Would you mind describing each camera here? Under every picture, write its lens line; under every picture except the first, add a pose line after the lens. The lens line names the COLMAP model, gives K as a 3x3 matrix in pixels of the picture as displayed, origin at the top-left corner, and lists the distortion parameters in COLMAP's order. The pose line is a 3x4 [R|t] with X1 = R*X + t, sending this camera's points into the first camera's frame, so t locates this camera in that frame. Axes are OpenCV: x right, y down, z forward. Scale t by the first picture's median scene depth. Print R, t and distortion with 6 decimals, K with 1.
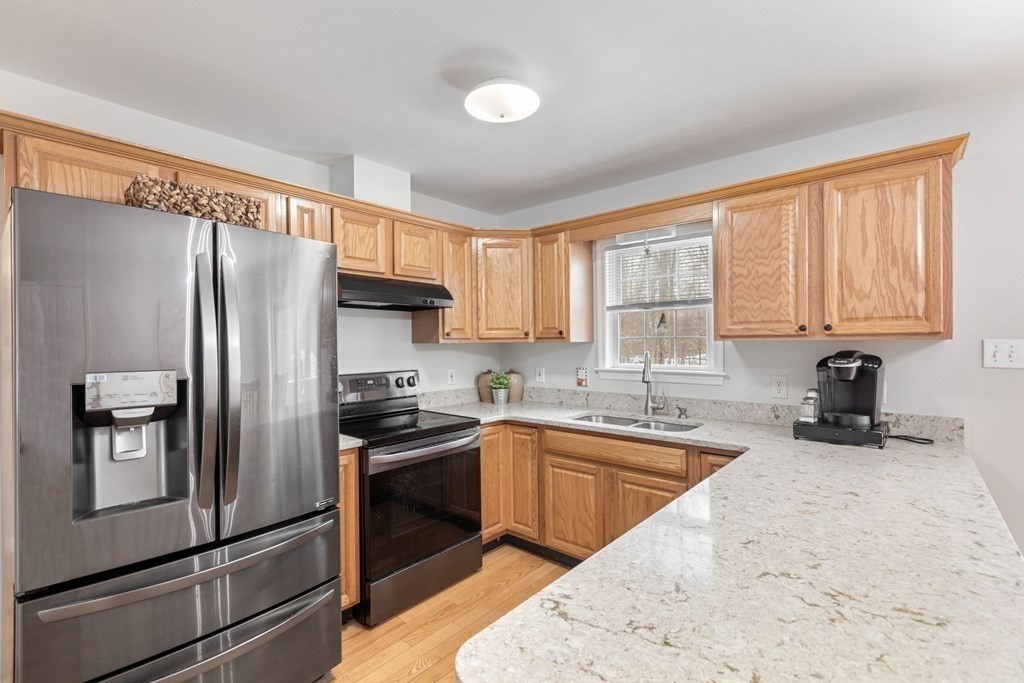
lens RADIAL K [[461.3, 0, 509.4], [0, 461.3, 342.3], [0, 0, 1]] dist [0.008188, -0.000009]
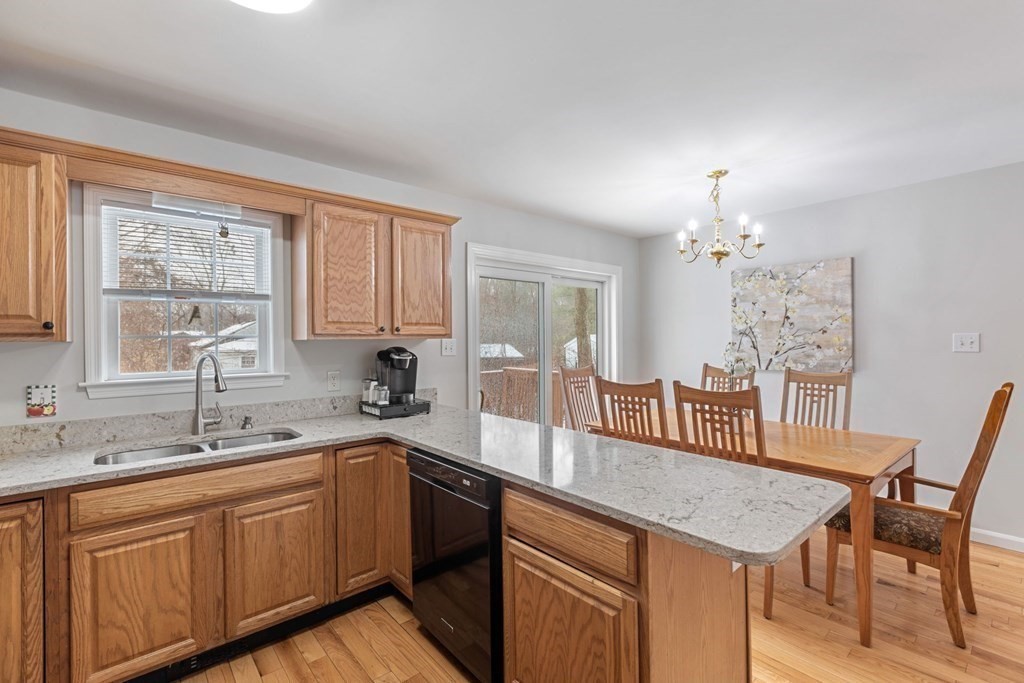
lens RADIAL K [[456.0, 0, 508.8], [0, 456.0, 333.6], [0, 0, 1]] dist [0.000685, -0.000475]
pose [[0.147113, 0.016446, 0.988983, -0.459301], [0.007259, 0.999817, -0.017706, 0.004119], [-0.989093, 0.009784, 0.146967, 0.428297]]
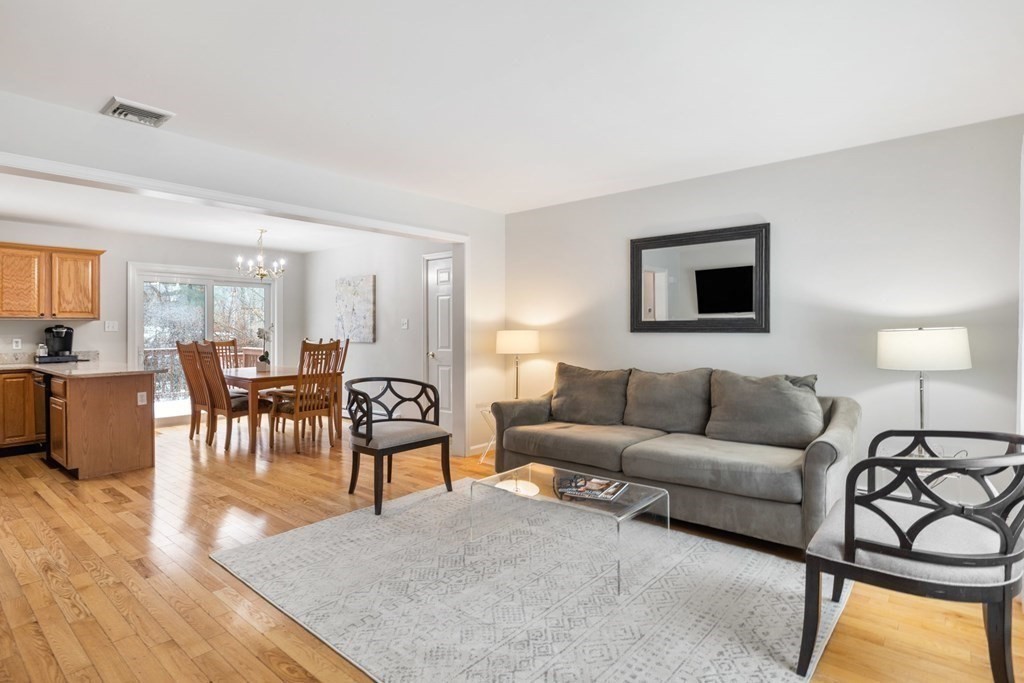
lens RADIAL K [[524.3, 0, 505.8], [0, 524.3, 323.7], [0, 0, 1]] dist [-0.001413, -0.000910]
pose [[-0.010846, 0.017886, 0.999781, -1.715946], [0.007168, 0.999816, -0.017809, 0.065681], [-0.999915, 0.006973, -0.010973, -1.090088]]
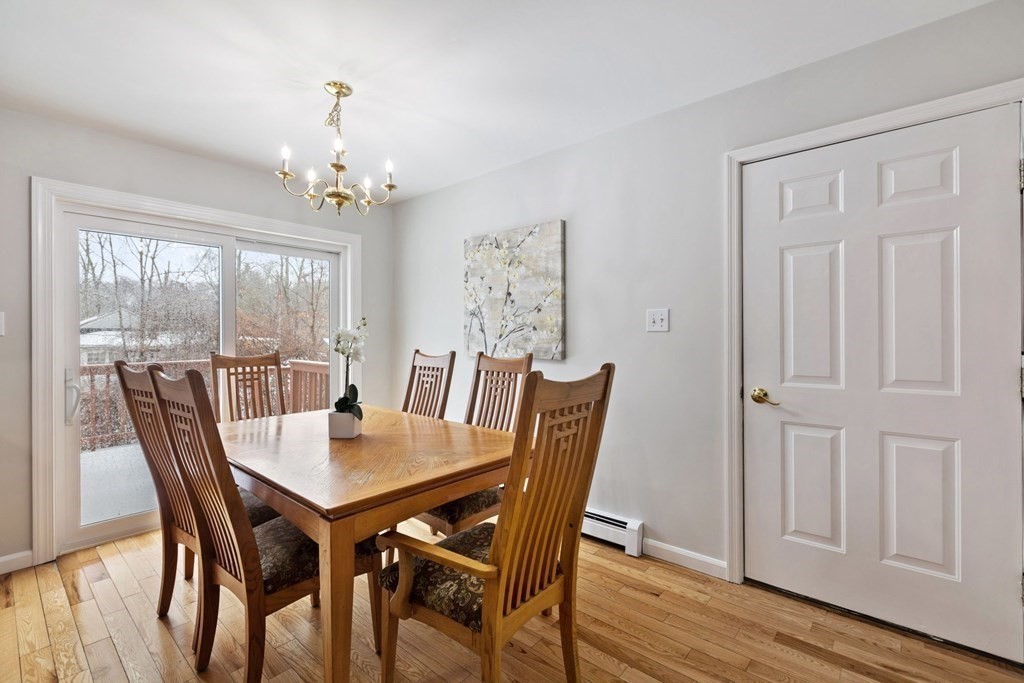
lens RADIAL K [[456.0, 0, 508.8], [0, 456.0, 333.6], [0, 0, 1]] dist [0.000685, -0.000475]
pose [[0.004418, 0.011963, 0.999919, -0.081071], [0.004334, 0.999919, -0.011982, 0.056389], [-0.999981, 0.004386, 0.004366, -0.281501]]
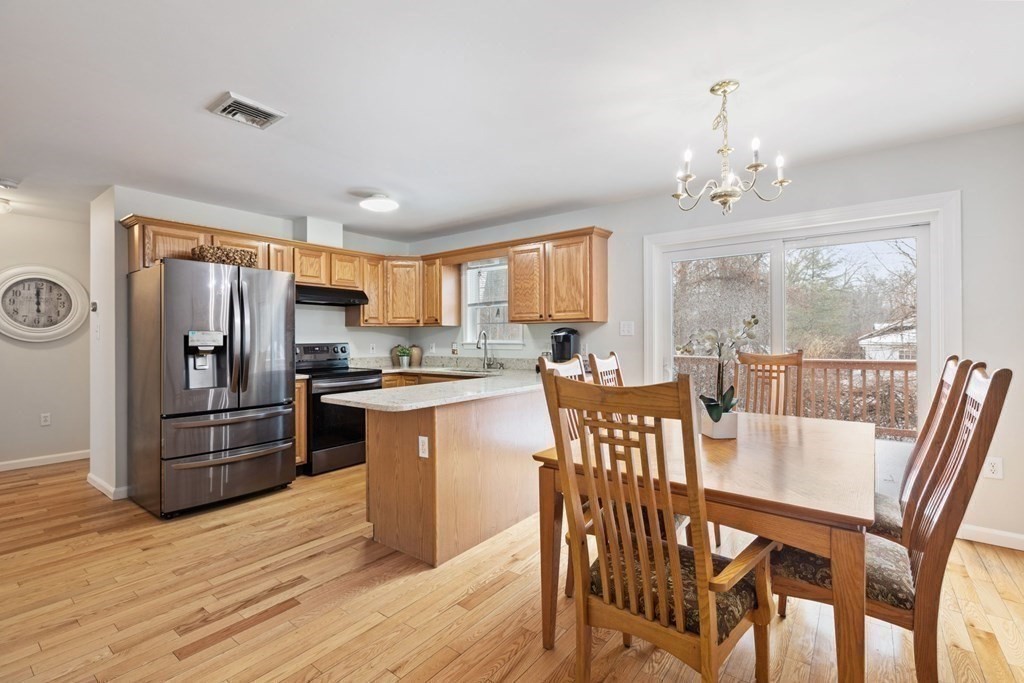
lens RADIAL K [[461.3, 0, 508.7], [0, 461.3, 333.8], [0, 0, 1]] dist [0.000540, -0.000117]
pose [[0.998216, 0.002370, 0.059655, 0.336360], [-0.001803, 0.999953, -0.009545, 0.054101], [-0.059675, 0.009420, 0.998173, -0.815985]]
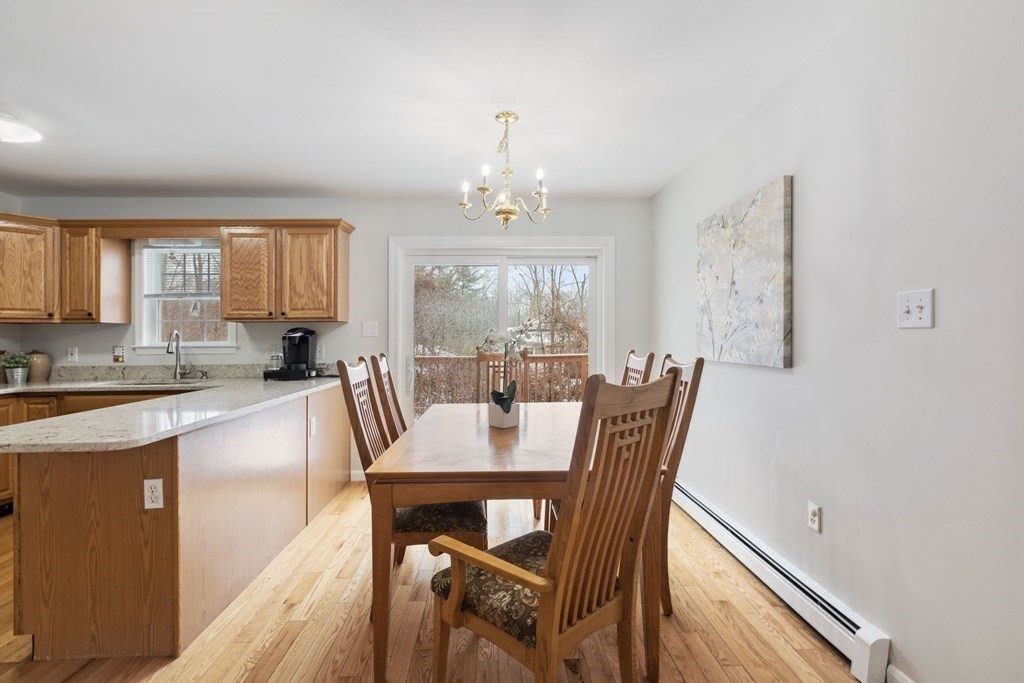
lens RADIAL K [[456.0, 0, 508.8], [0, 456.0, 333.6], [0, 0, 1]] dist [0.000685, -0.000475]
pose [[0.733839, 0.006211, 0.679296, 0.131324], [0.002676, 0.999924, -0.012034, 0.054494], [-0.679319, 0.010649, 0.733766, -0.686875]]
